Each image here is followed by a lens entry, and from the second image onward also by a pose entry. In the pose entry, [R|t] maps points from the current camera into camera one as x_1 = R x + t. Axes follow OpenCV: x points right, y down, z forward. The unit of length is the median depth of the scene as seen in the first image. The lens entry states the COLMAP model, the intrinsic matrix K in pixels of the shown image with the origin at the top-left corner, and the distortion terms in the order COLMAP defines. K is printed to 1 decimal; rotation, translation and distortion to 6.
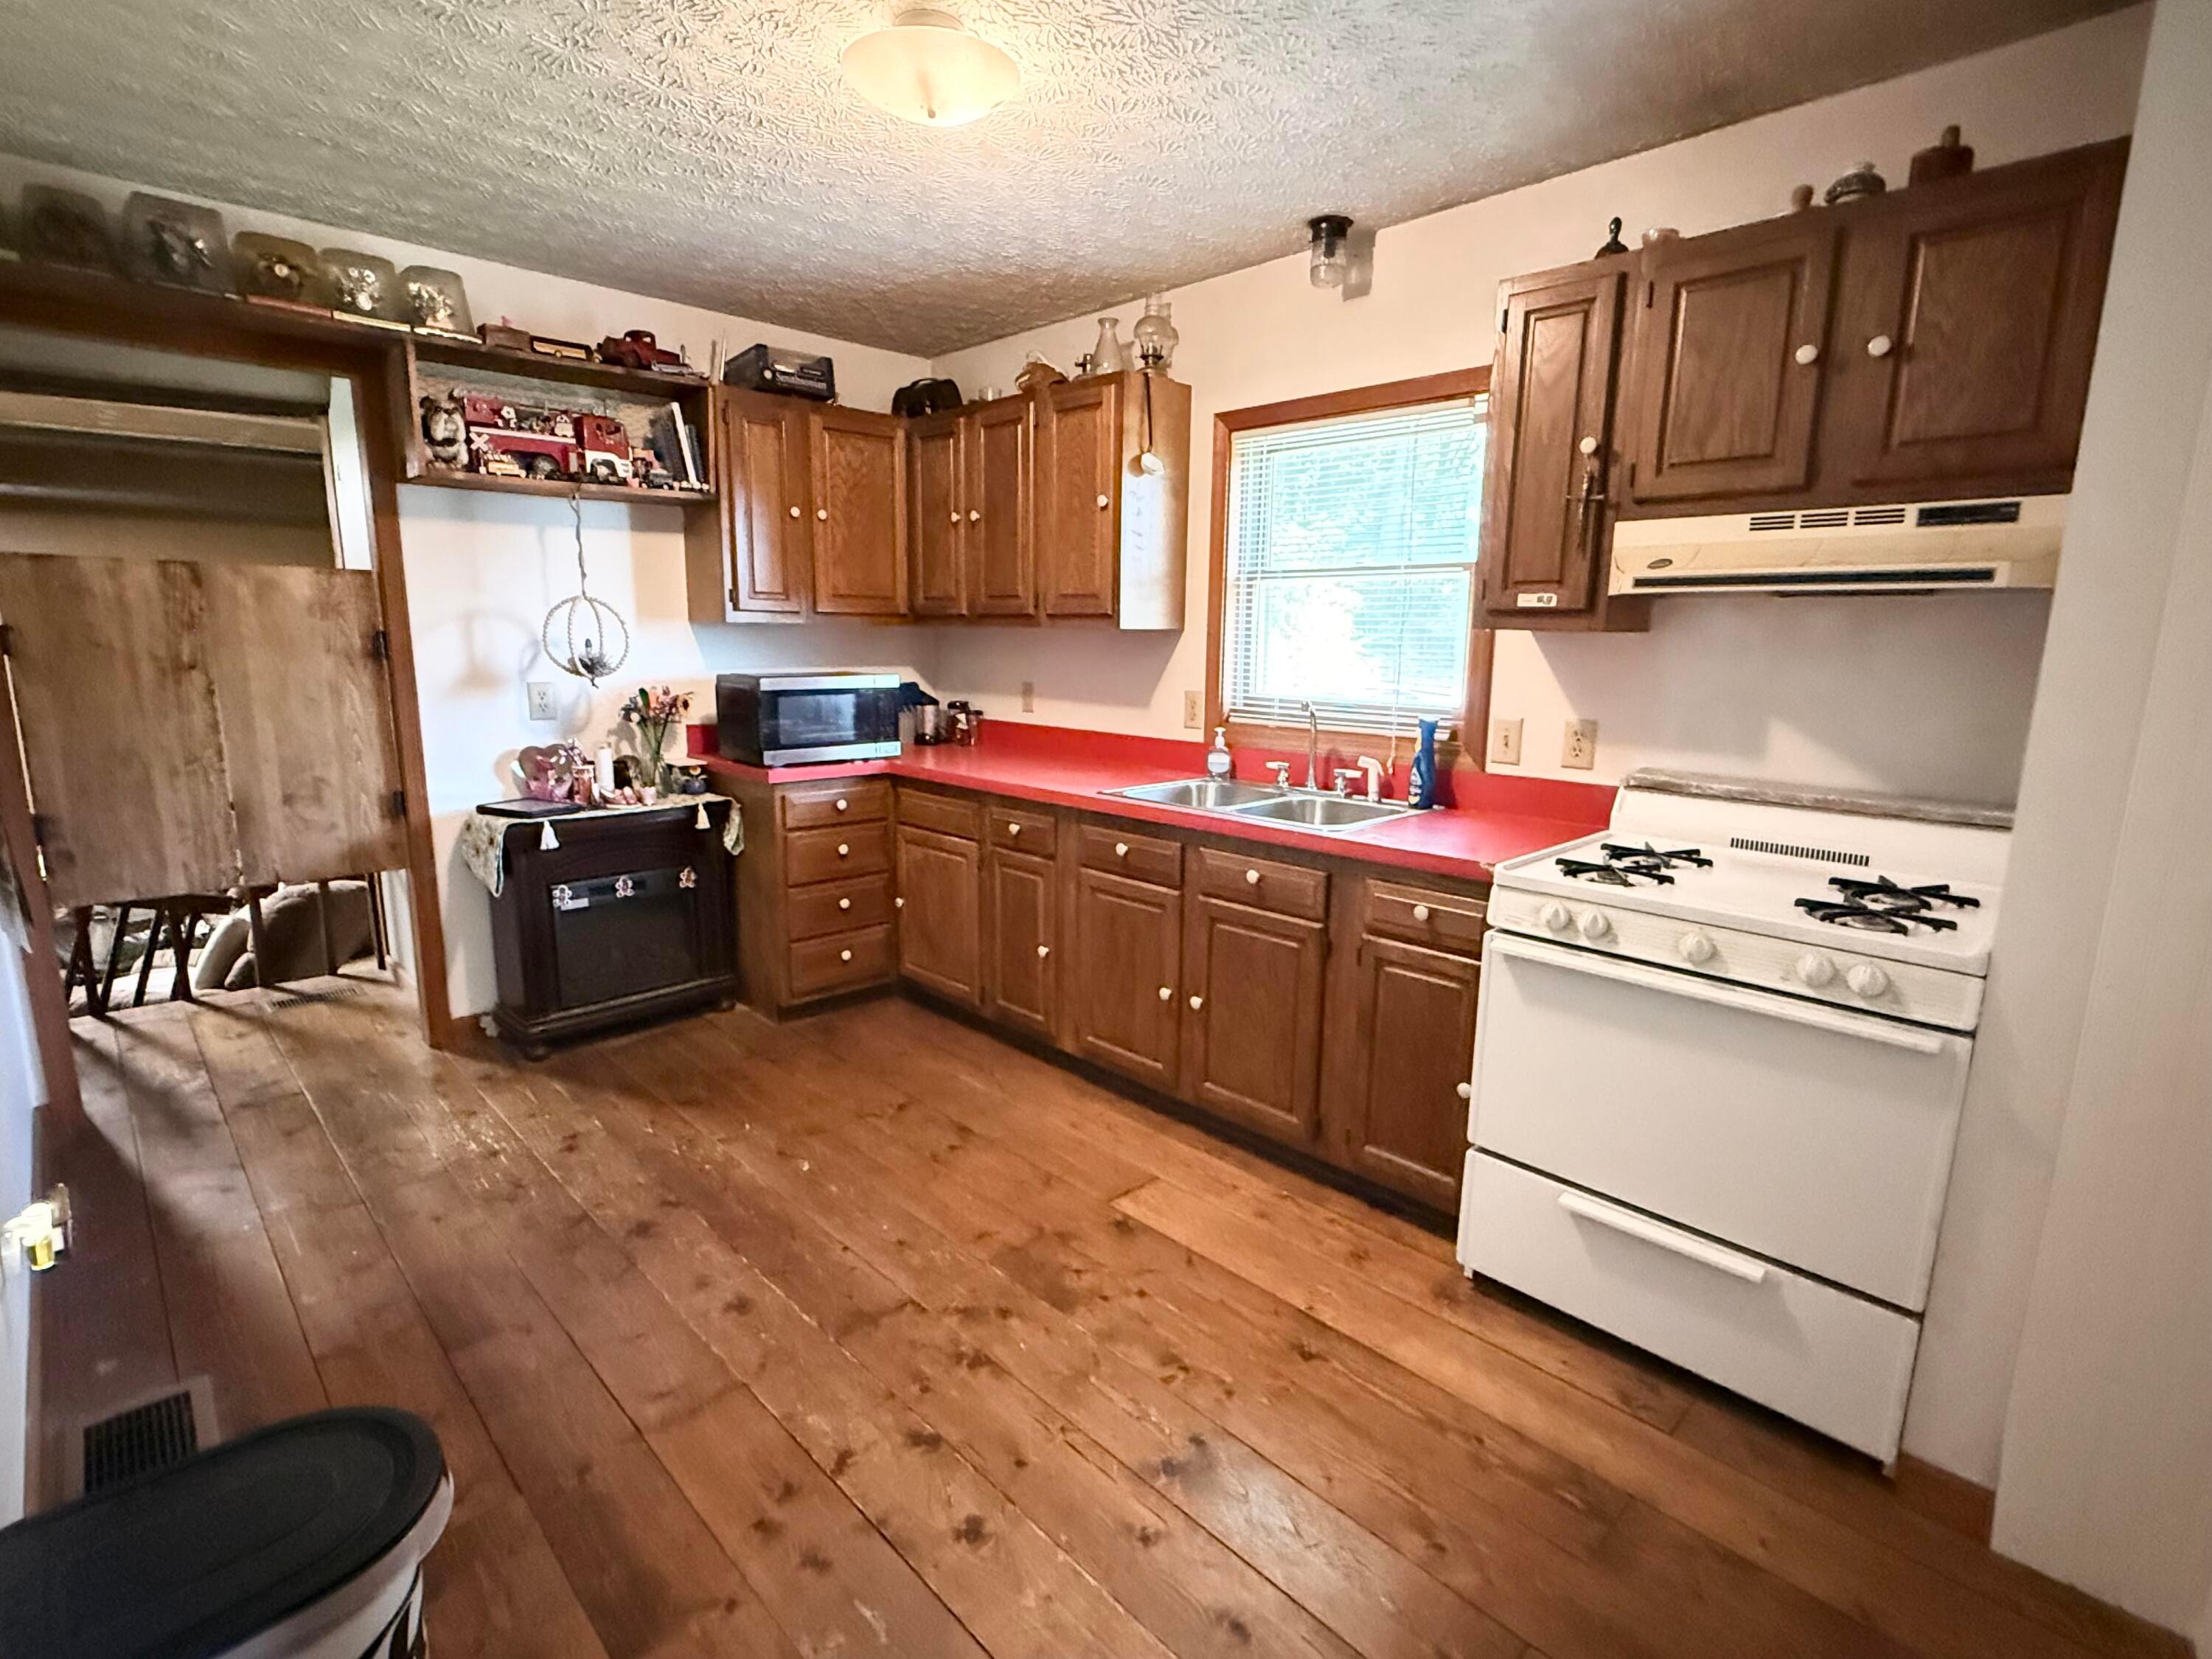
lens RADIAL K [[1075.4, 0, 1109.4], [0, 1075.4, 834.9], [0, 0, 1]] dist [0.000477, -0.000068]
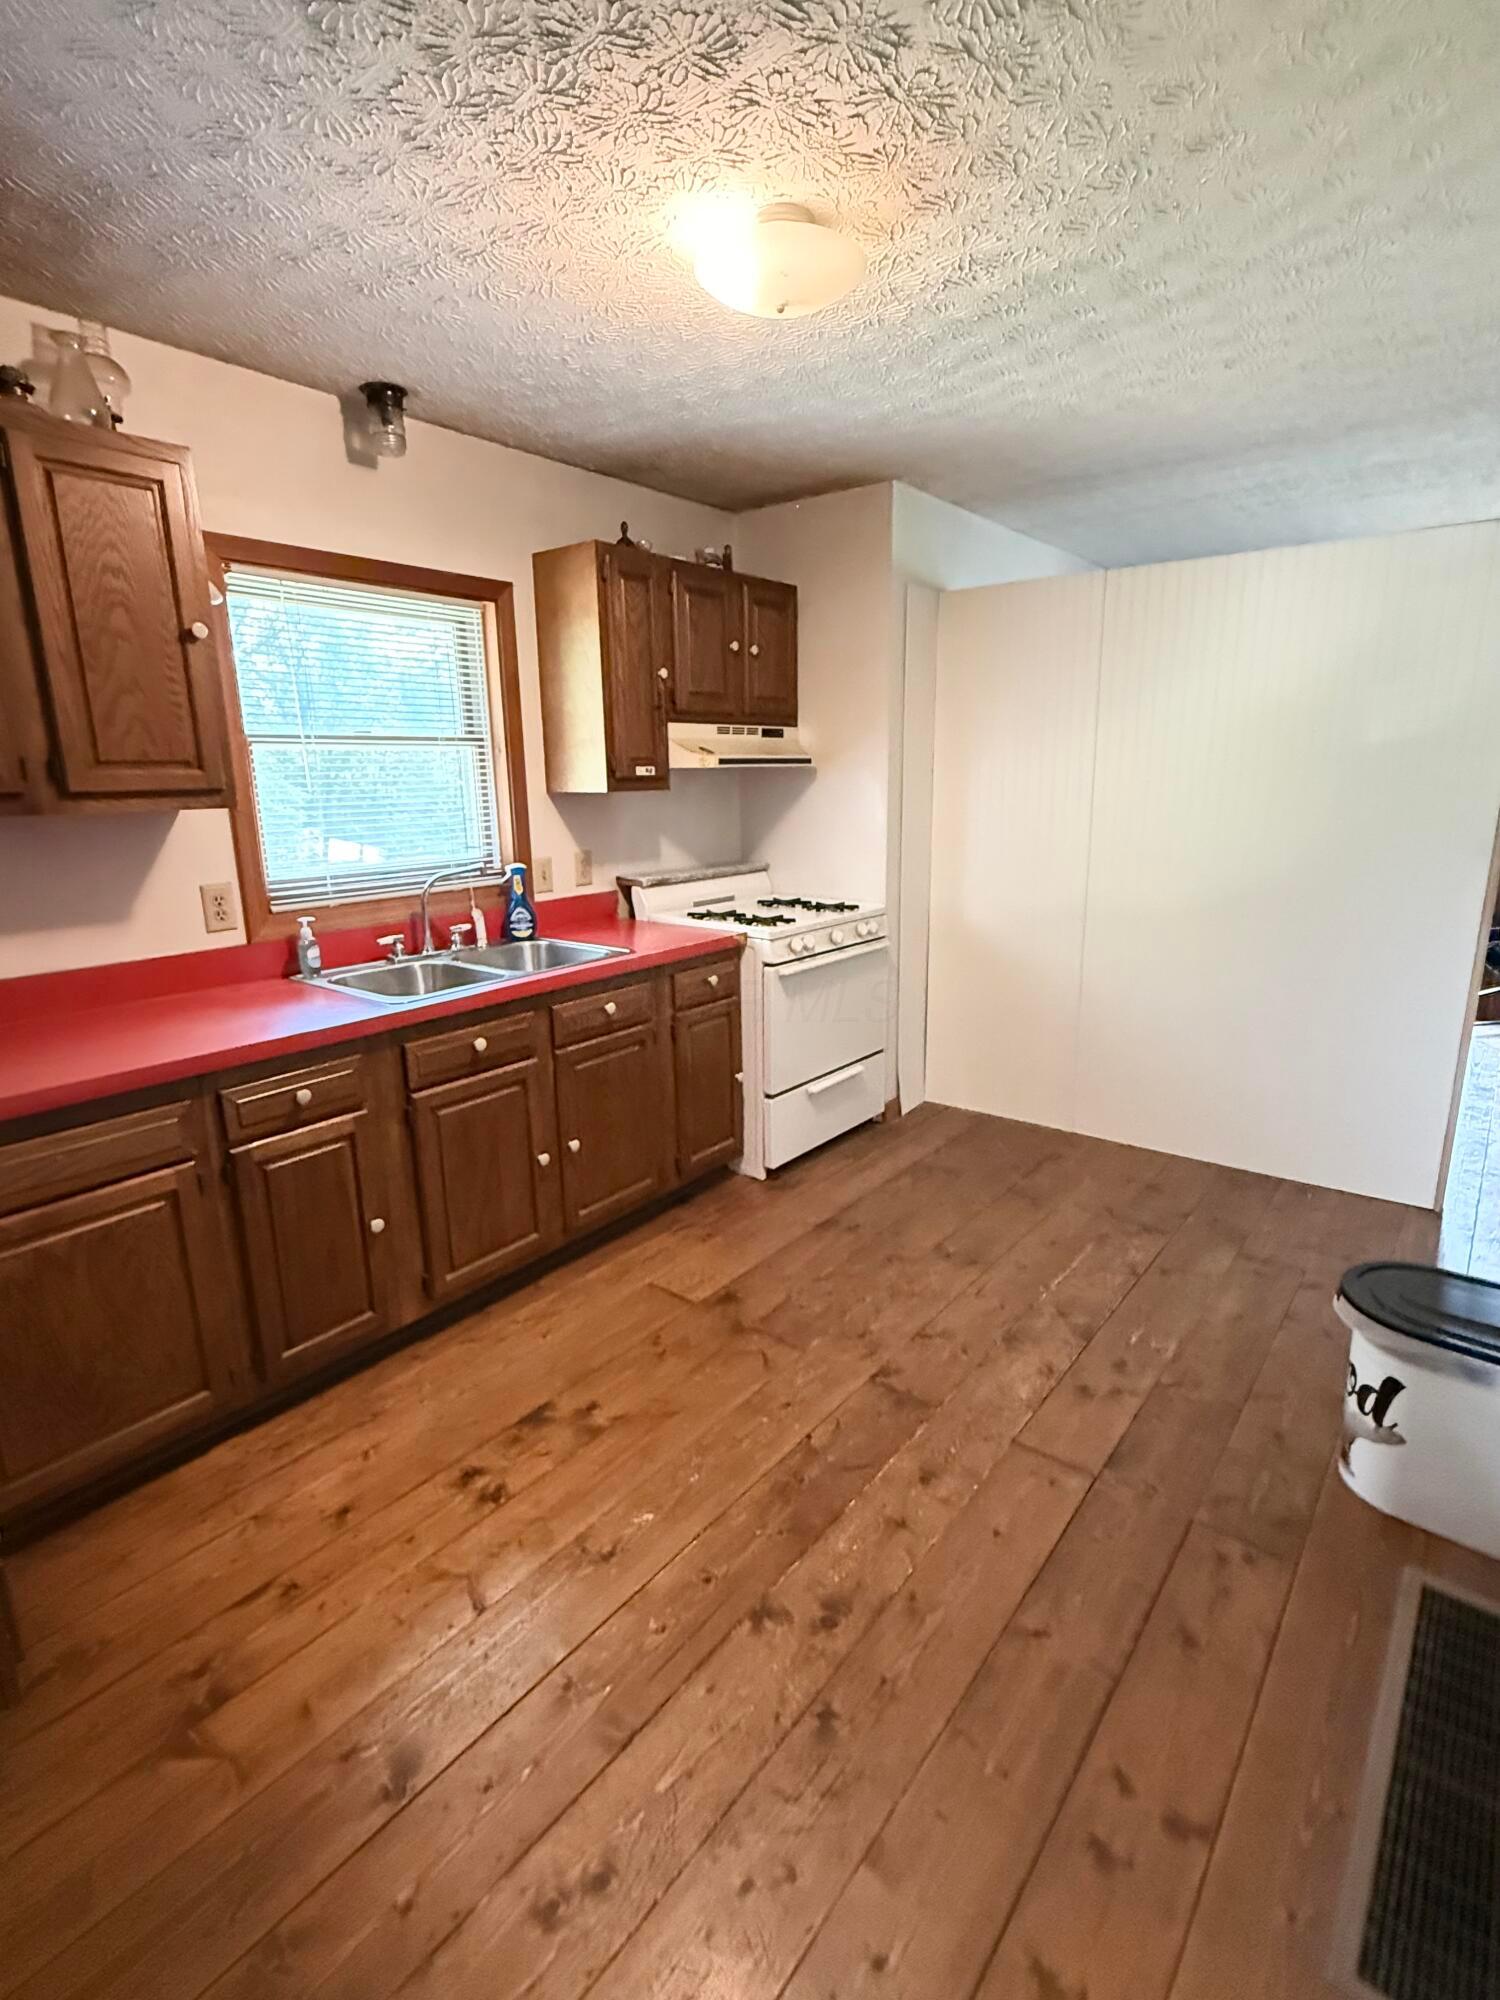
lens RADIAL K [[972.3, 0, 755.8], [0, 972.3, 997.1], [0, 0, 1]] dist [0.000477, -0.000068]
pose [[-0.138983, -0.235771, 0.961819, -0.983848], [0.196584, 0.945347, 0.260140, -0.236045], [-0.970587, 0.225233, -0.085039, 1.010075]]
